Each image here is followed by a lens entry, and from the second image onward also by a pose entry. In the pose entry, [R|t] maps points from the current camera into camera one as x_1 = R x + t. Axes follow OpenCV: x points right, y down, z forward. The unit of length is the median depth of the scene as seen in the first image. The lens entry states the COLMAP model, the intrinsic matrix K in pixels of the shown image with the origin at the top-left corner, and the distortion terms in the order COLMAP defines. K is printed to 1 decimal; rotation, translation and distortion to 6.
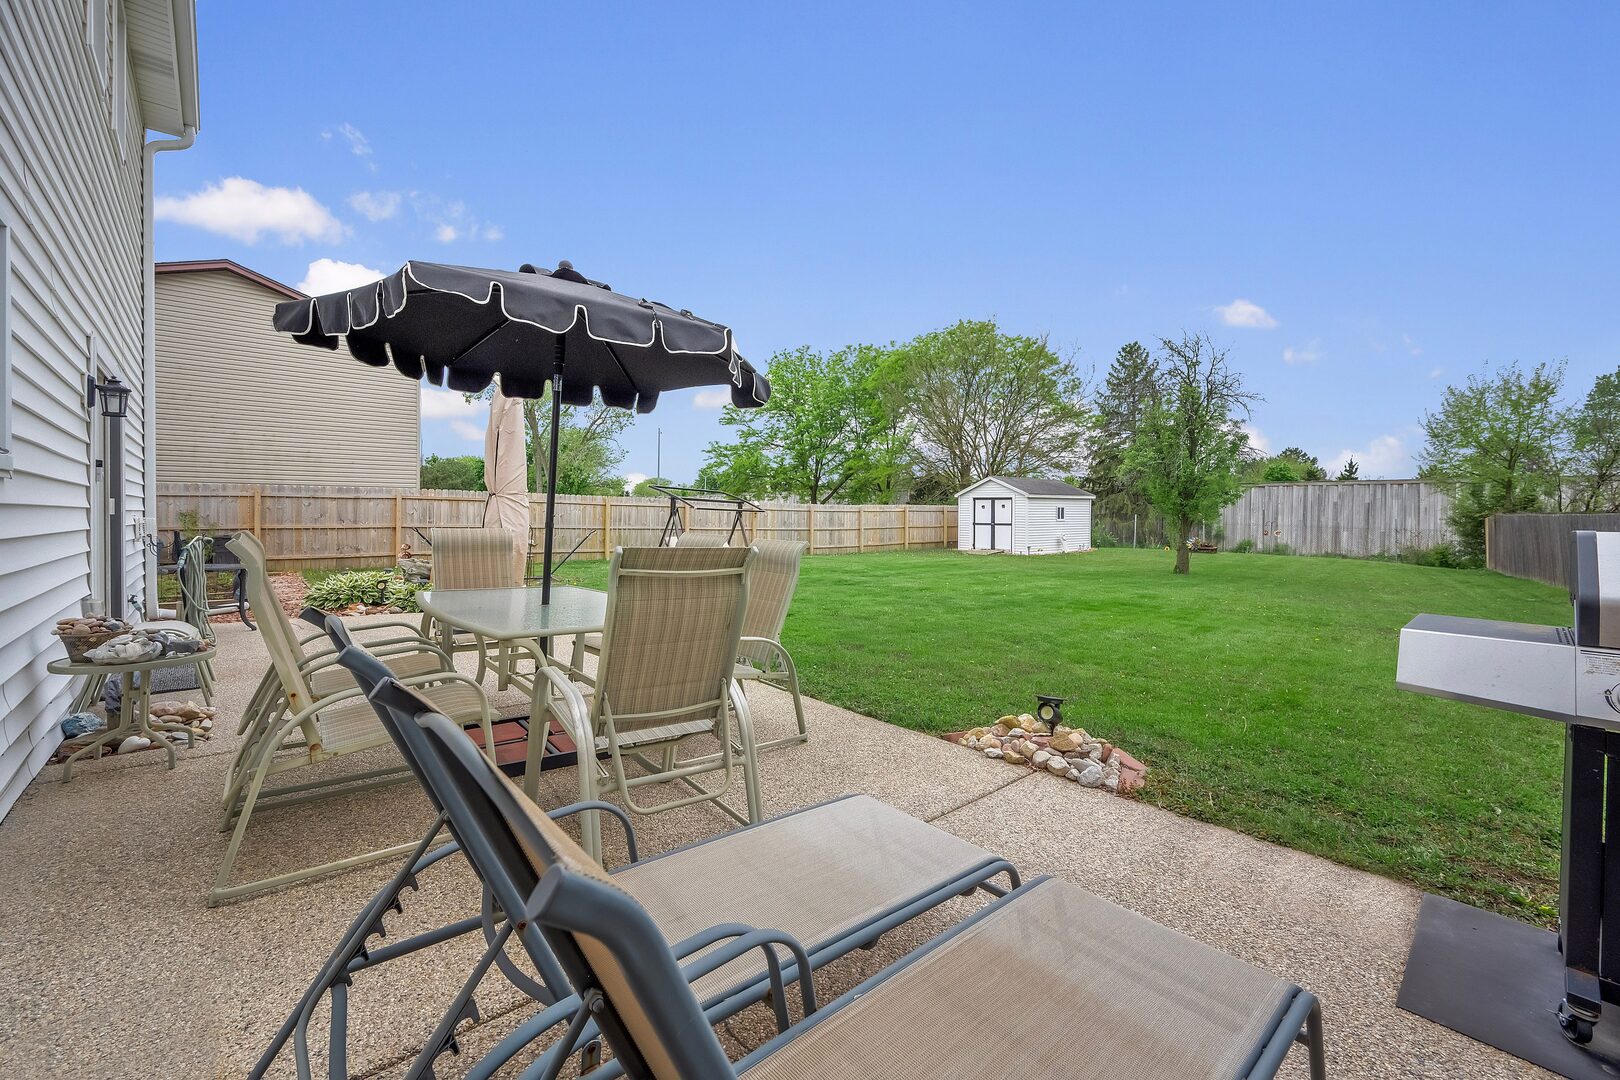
lens RADIAL K [[653.9, 0, 802.3], [0, 653.9, 531.6], [0, 0, 1]] dist [-0.000118, 0.000180]
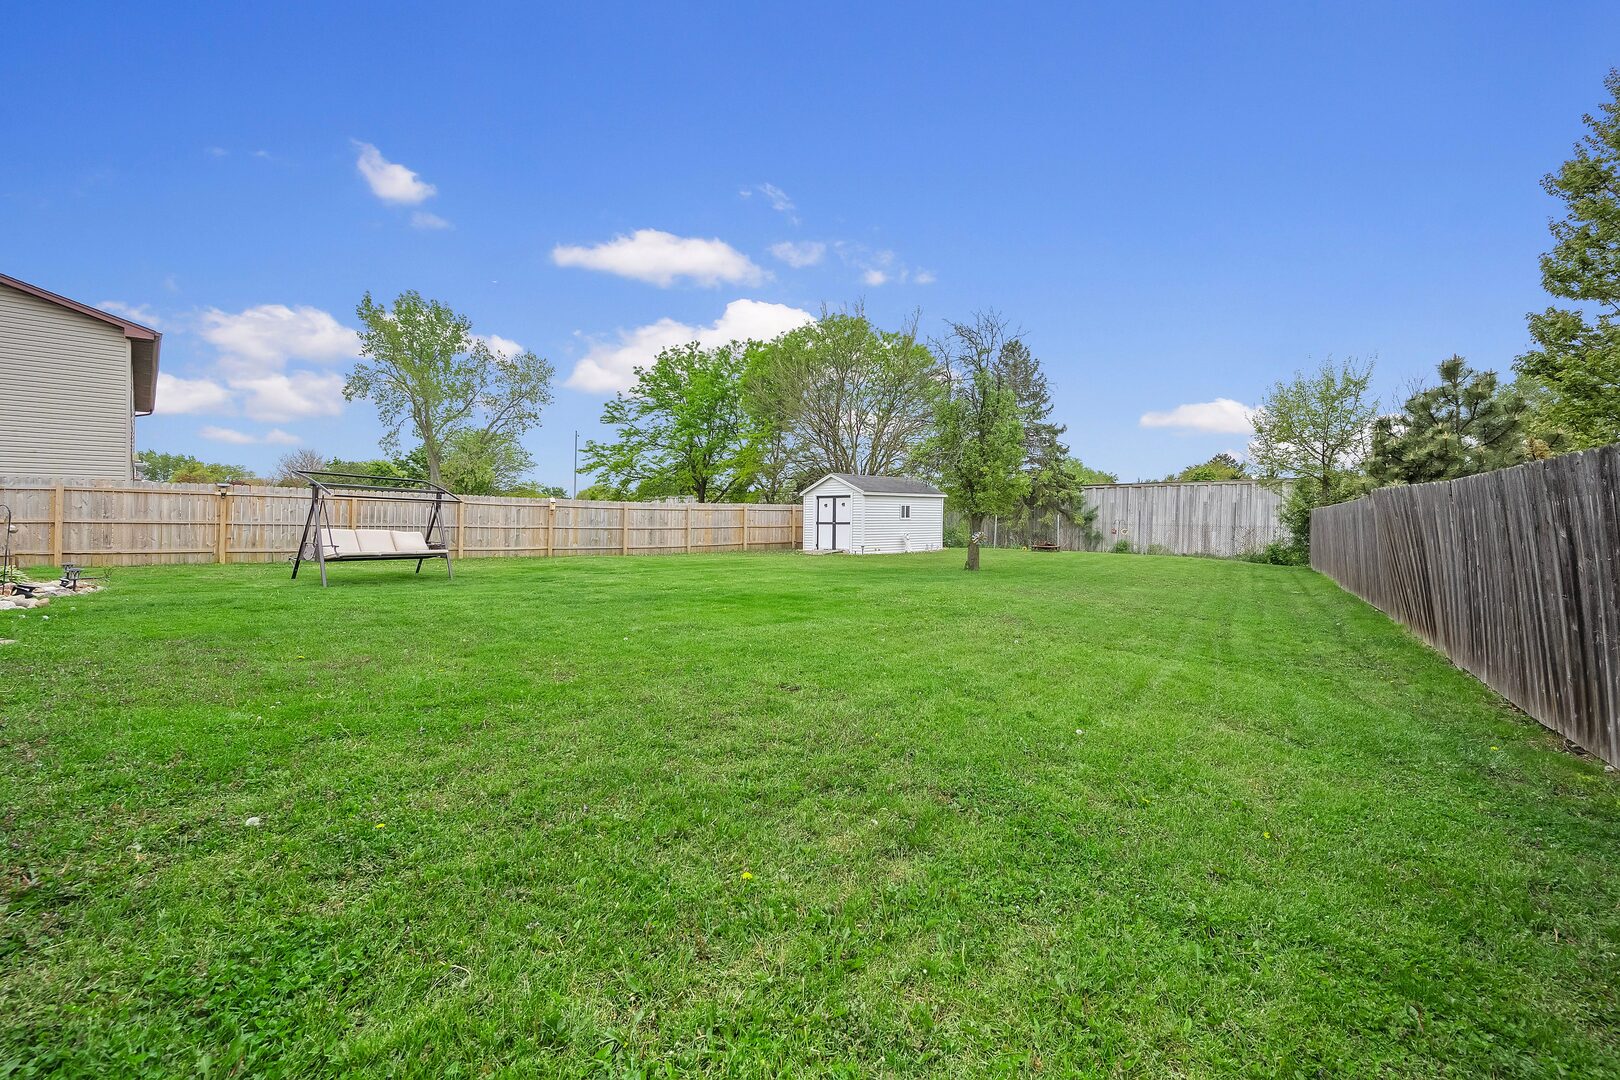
lens RADIAL K [[653.9, 0, 820.7], [0, 653.9, 548.5], [0, 0, 1]] dist [-0.000118, 0.000180]
pose [[0.998288, -0.005976, 0.058189, 0.207467], [0.005295, 0.999916, 0.011848, 0.013647], [-0.058255, -0.011520, 0.998235, 0.042256]]
